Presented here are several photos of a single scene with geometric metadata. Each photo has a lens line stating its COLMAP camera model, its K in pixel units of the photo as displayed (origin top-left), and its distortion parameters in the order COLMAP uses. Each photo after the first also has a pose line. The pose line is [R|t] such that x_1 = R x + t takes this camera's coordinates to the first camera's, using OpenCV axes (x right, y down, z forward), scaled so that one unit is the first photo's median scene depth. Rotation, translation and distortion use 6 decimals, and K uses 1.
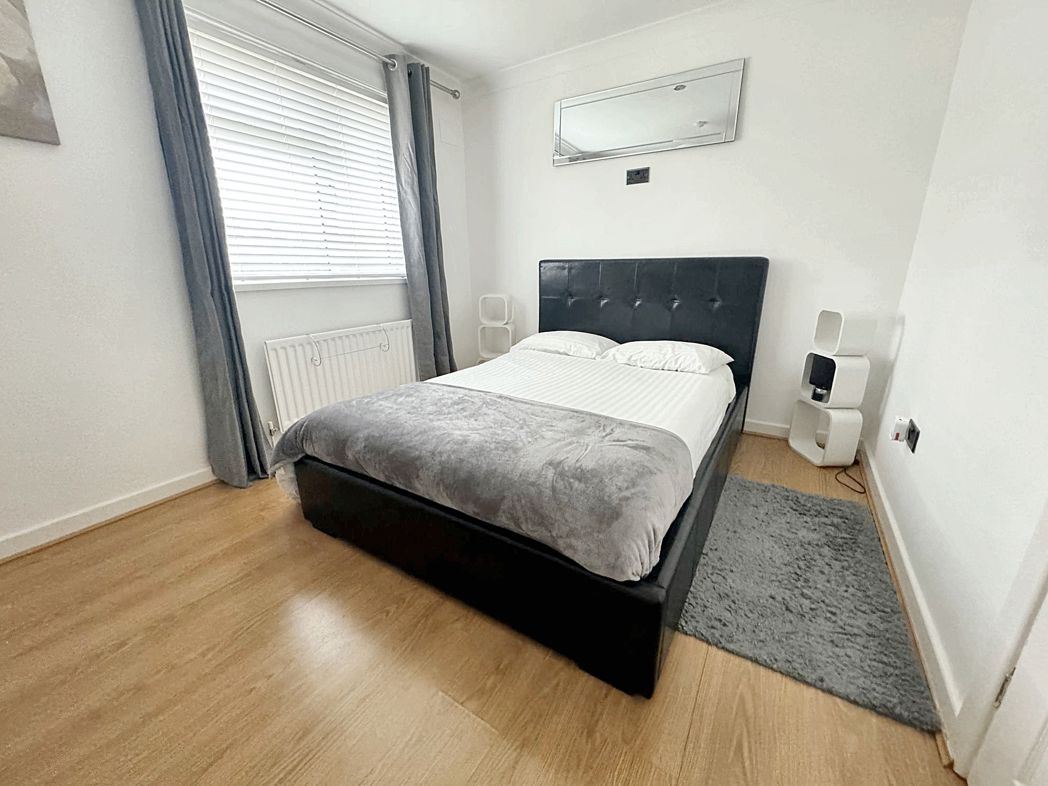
lens RADIAL K [[417.9, 0, 524.0], [0, 417.9, 393.0], [0, 0, 1]] dist [-0.002605, -0.000456]
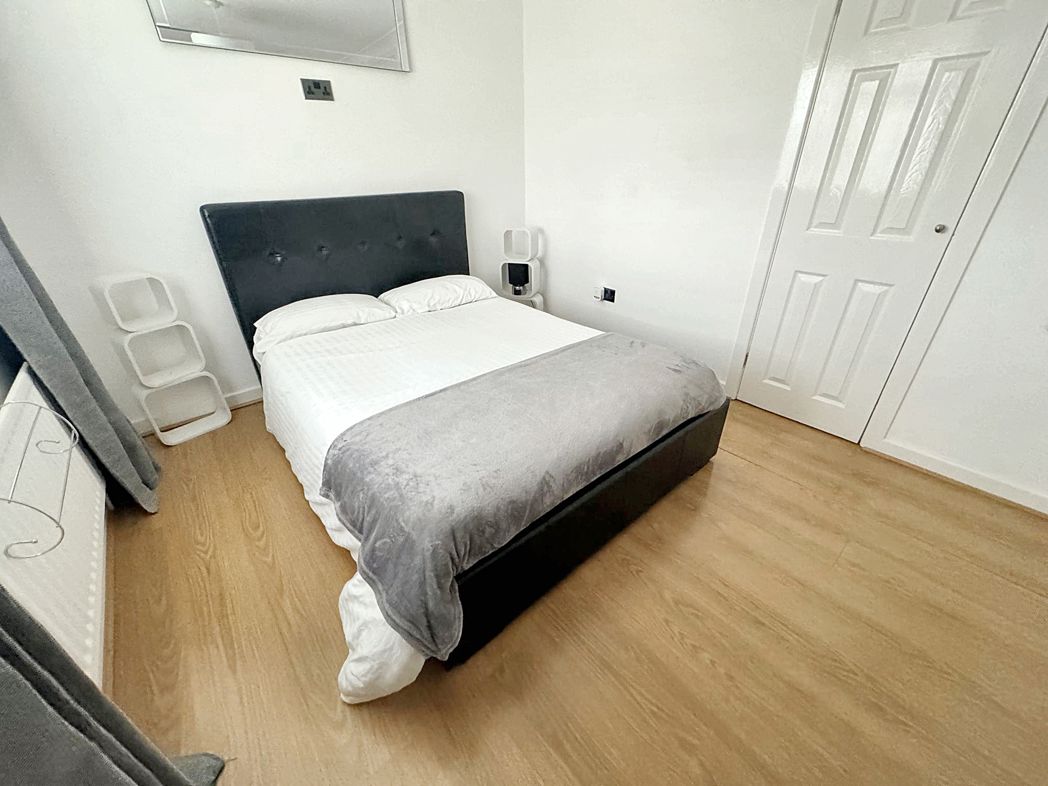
lens RADIAL K [[417.9, 0, 524.0], [0, 417.9, 393.0], [0, 0, 1]] dist [-0.002605, -0.000456]
pose [[0.294397, -0.455756, 0.840010, -0.640756], [0.290714, 0.880016, 0.375575, -0.215340], [-0.910393, 0.133635, 0.391569, 0.452710]]
